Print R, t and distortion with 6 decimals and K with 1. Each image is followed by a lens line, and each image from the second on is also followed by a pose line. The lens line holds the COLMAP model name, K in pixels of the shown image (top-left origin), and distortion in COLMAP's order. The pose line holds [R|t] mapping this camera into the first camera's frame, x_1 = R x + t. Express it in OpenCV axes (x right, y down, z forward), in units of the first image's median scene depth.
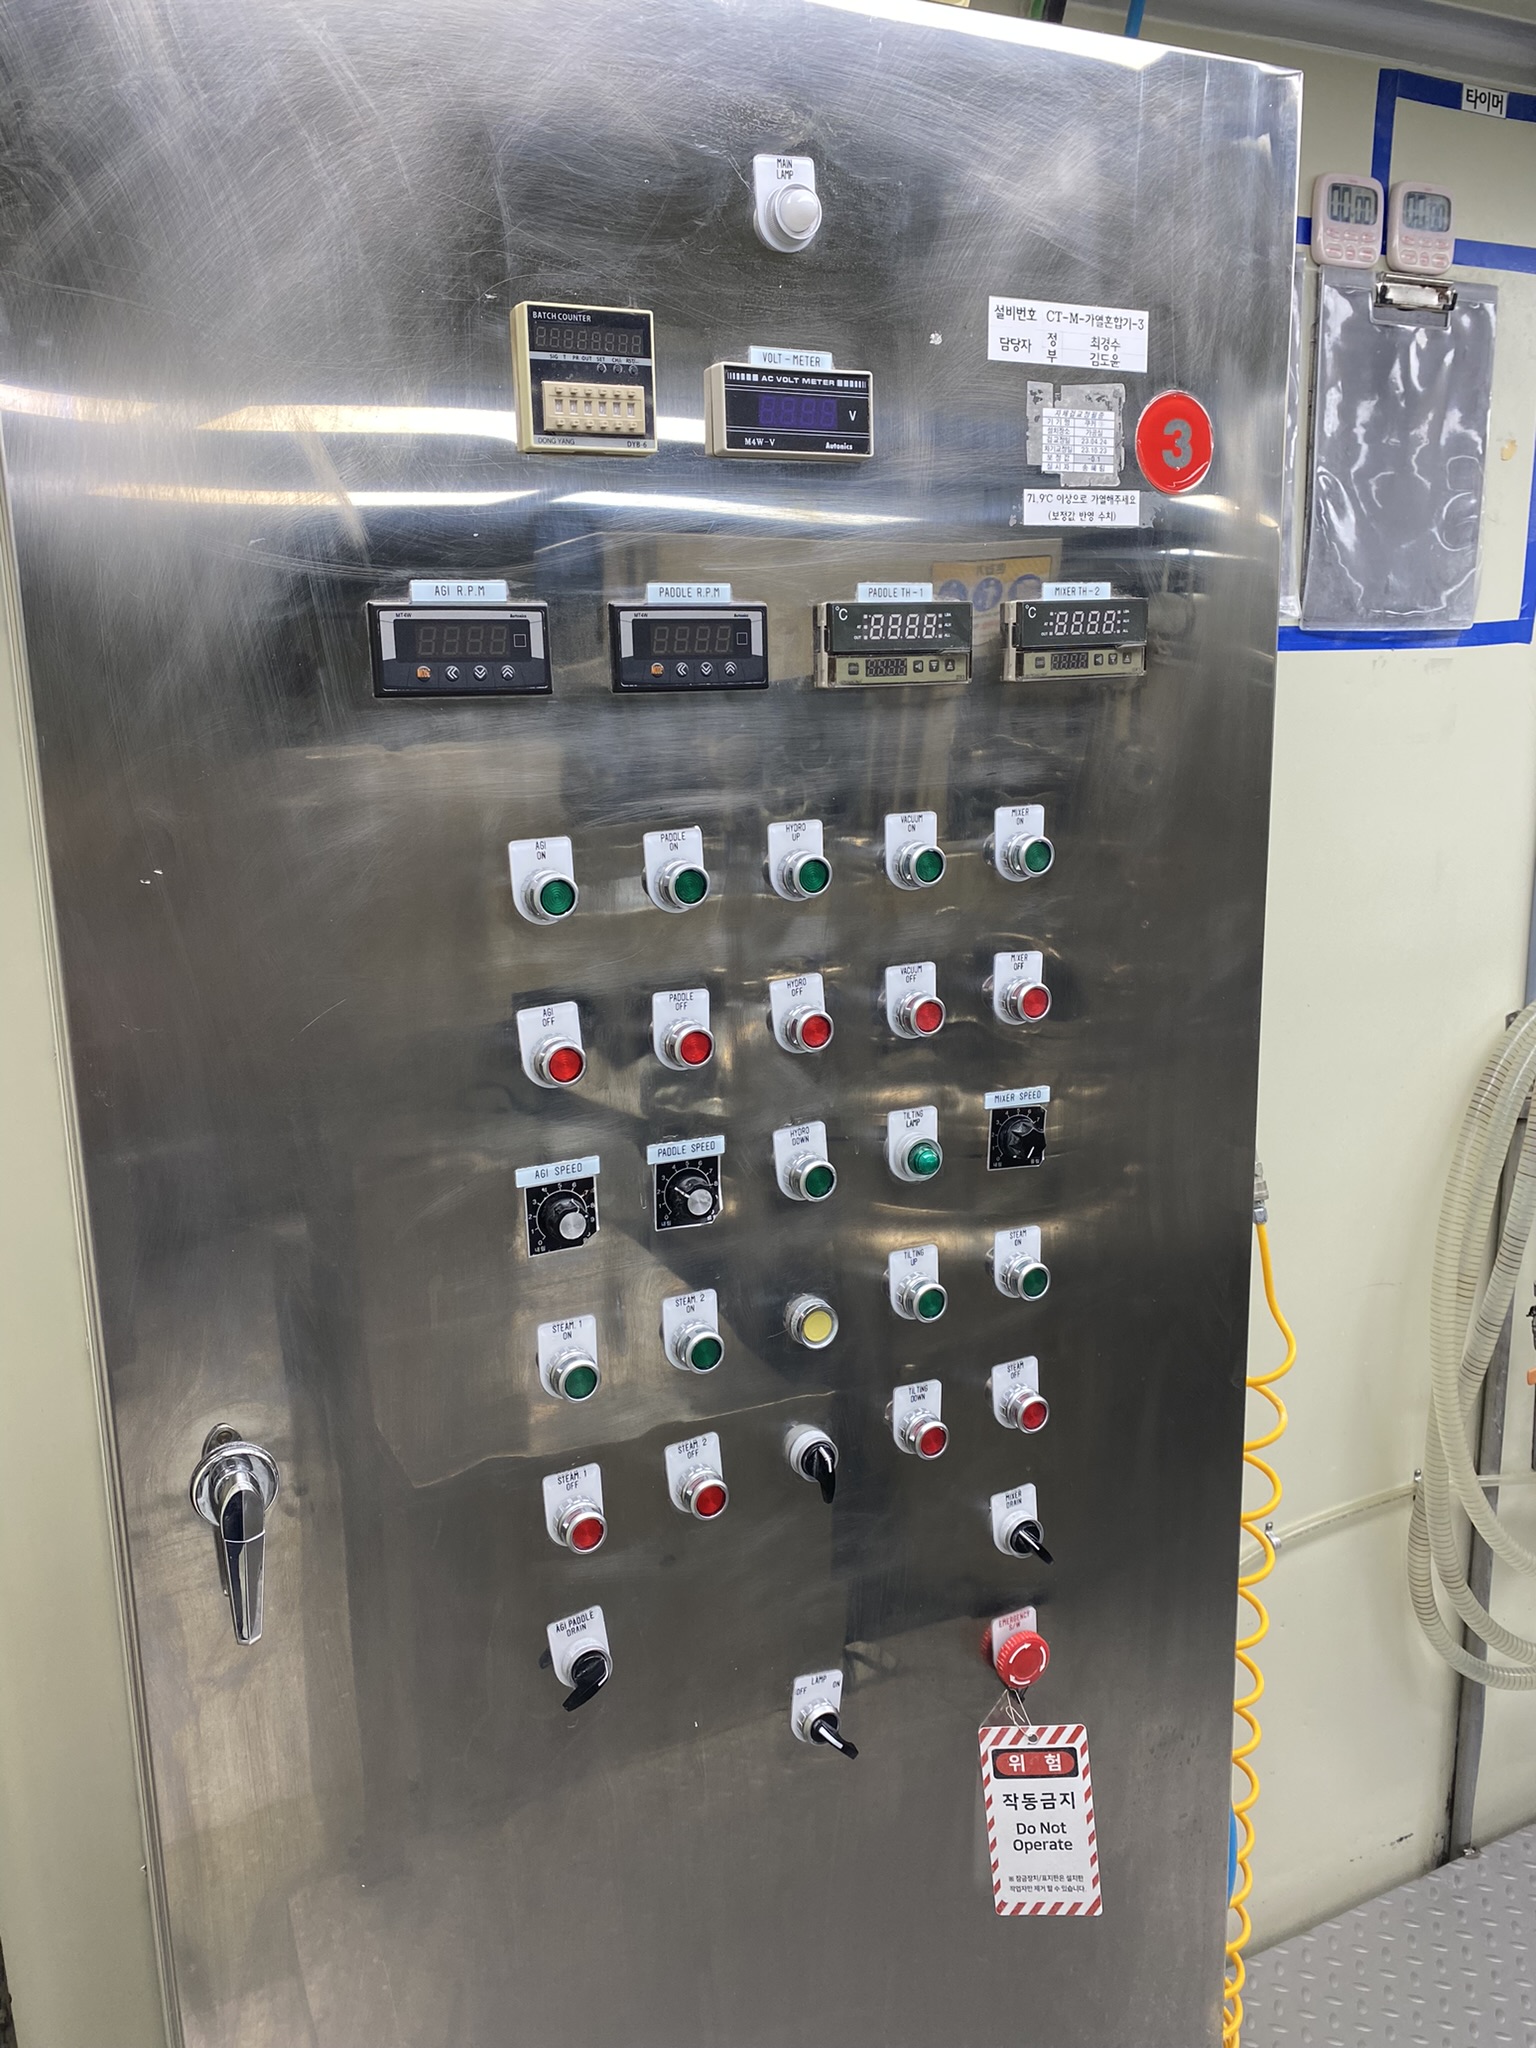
lens RADIAL K [[1585.9, 0, 765.6], [0, 1585.9, 1036.6], [0, 0, 1]] dist [-0.003711, -0.000294]
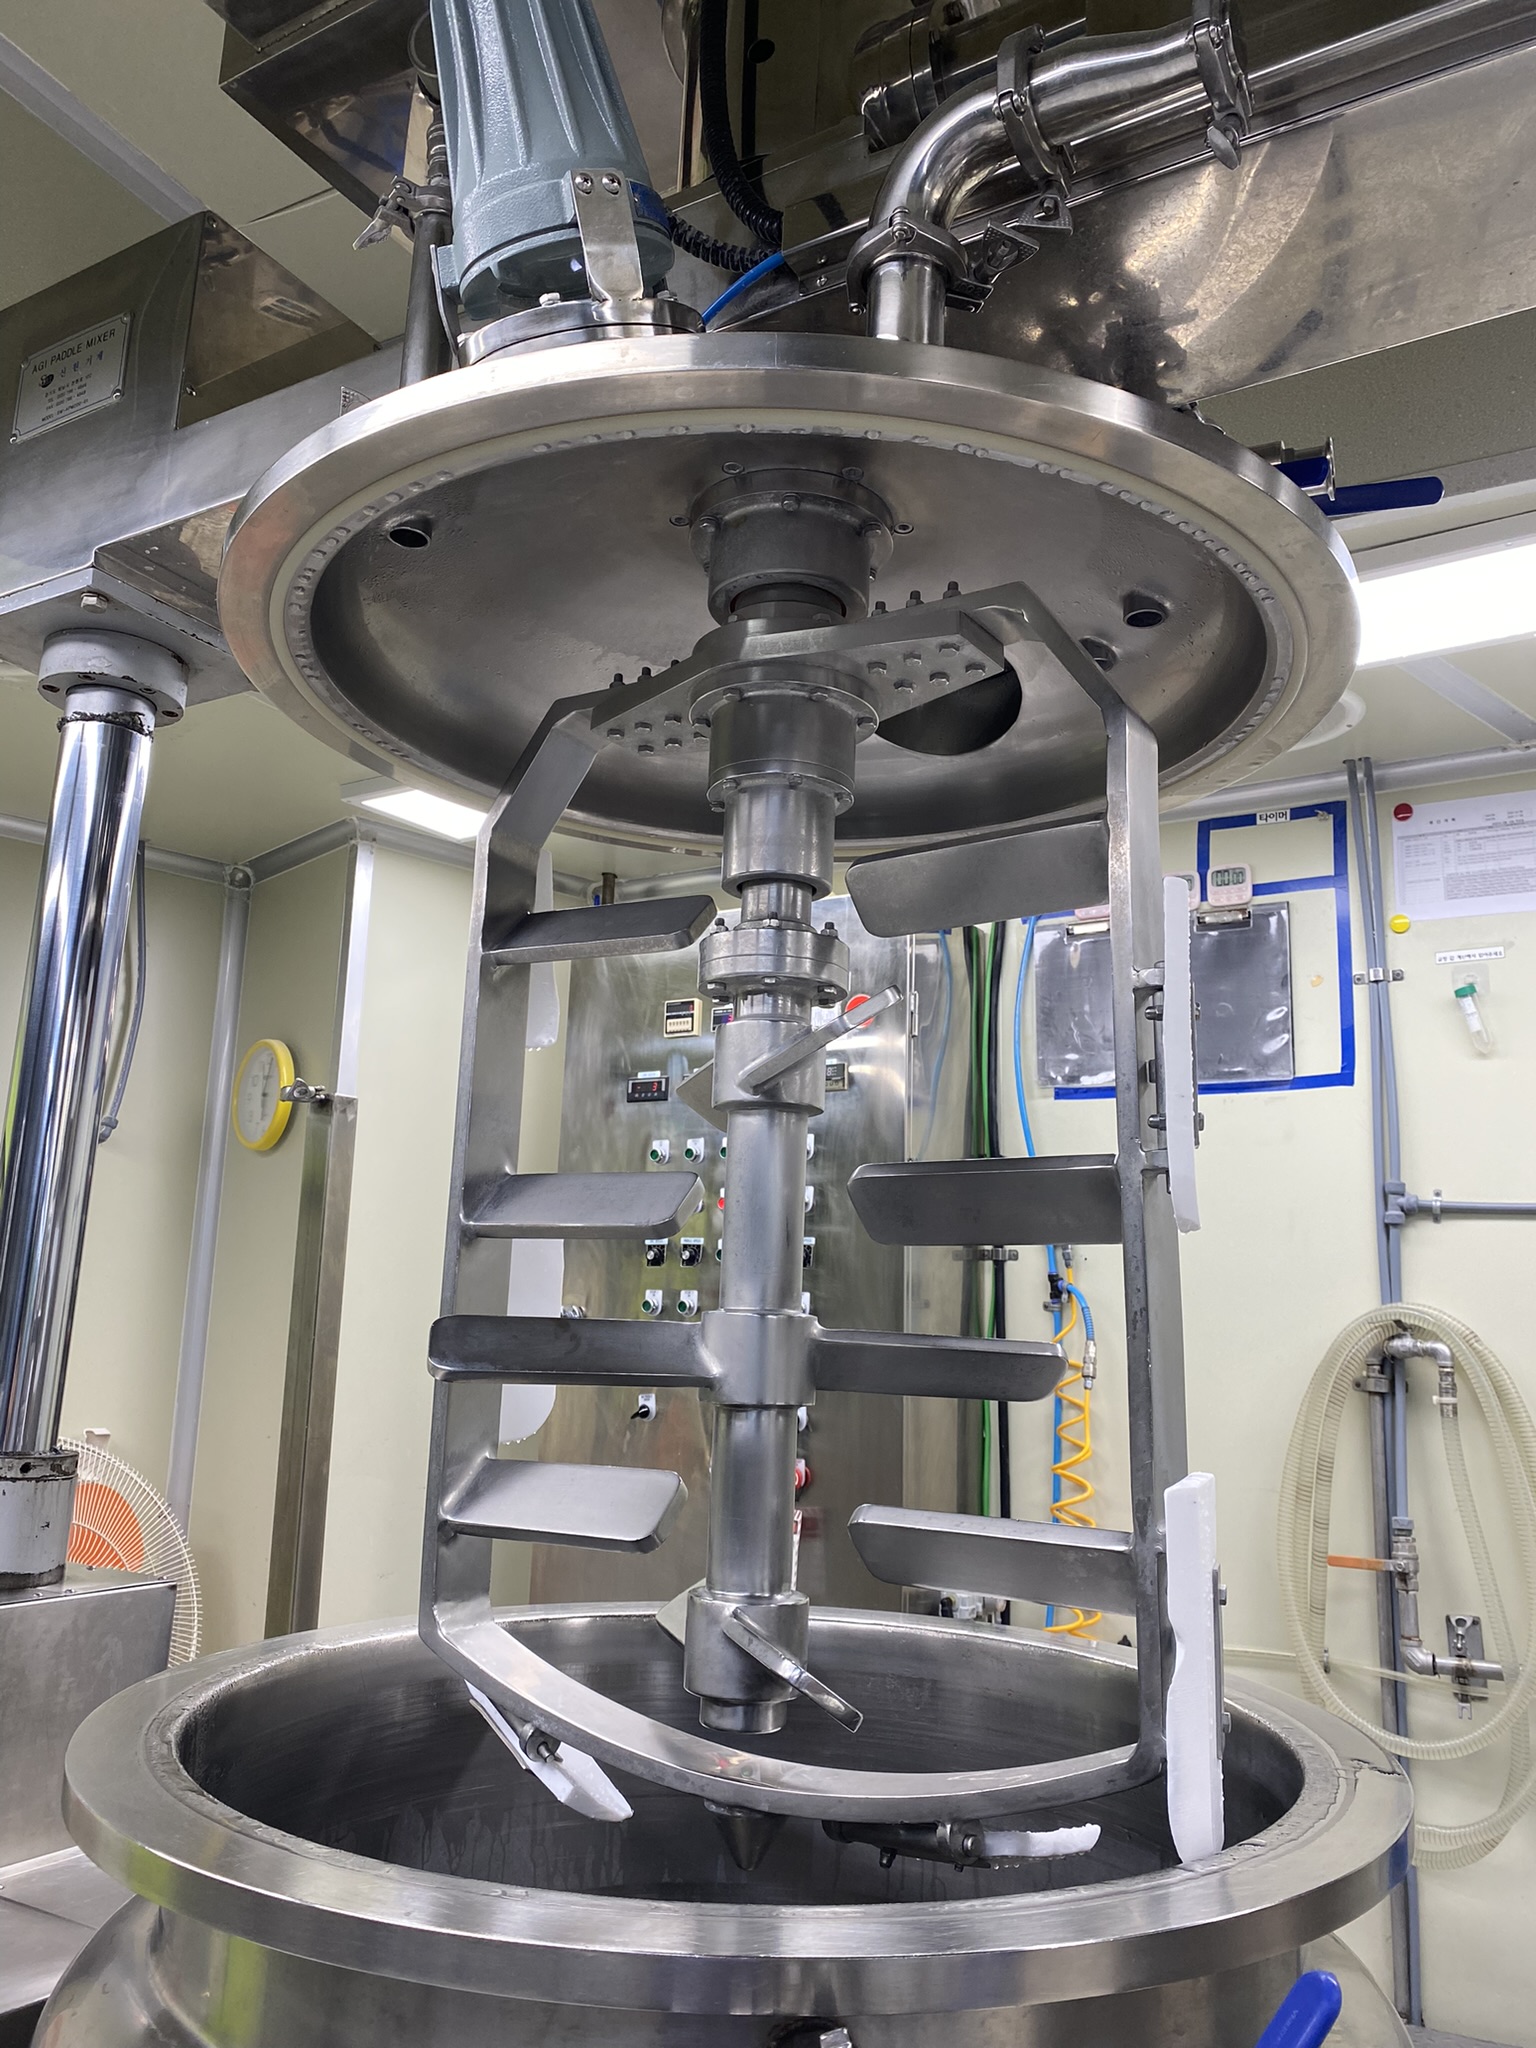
lens RADIAL K [[1525.9, 0, 758.4], [0, 1525.9, 1030.1], [0, 0, 1]] dist [0.060648, -0.161057]
pose [[0.530740, -0.112098, -0.840089, 2.695220], [-0.234657, 0.933030, -0.272749, 0.494440], [0.814402, 0.341892, 0.468891, -0.475484]]
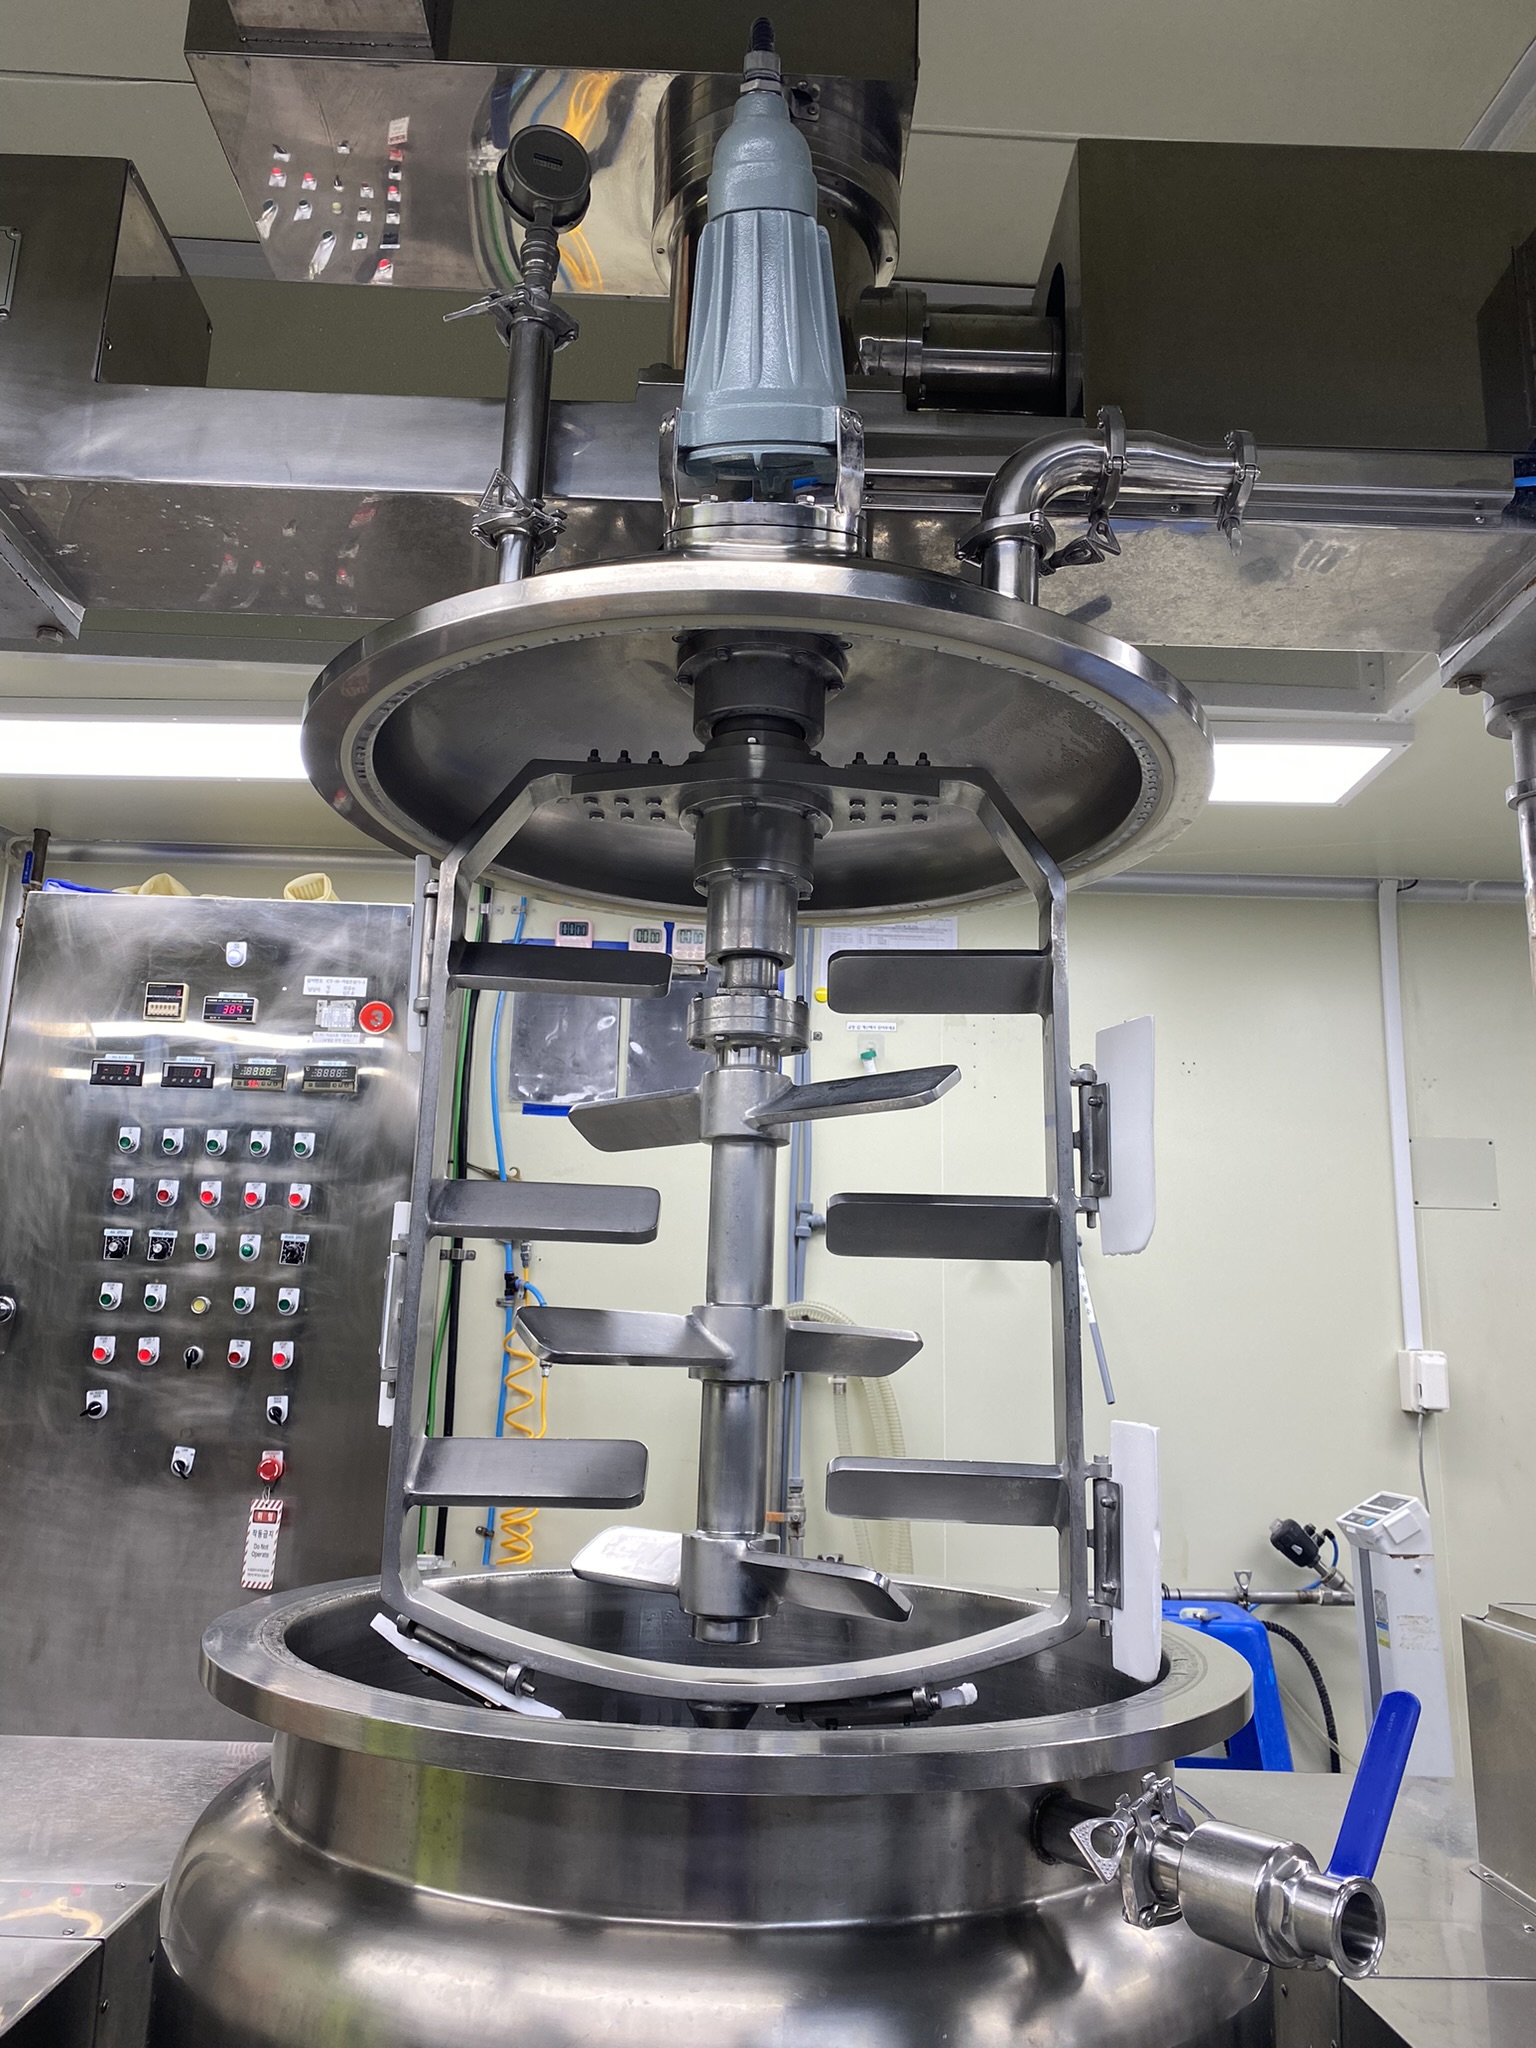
lens RADIAL K [[1525.9, 0, 758.4], [0, 1525.9, 1030.1], [0, 0, 1]] dist [0.060648, -0.161057]
pose [[0.901124, -0.032275, -0.432358, 2.334168], [-0.149821, 0.912613, -0.380383, 0.687416], [0.406852, 0.407549, 0.817542, -1.140961]]
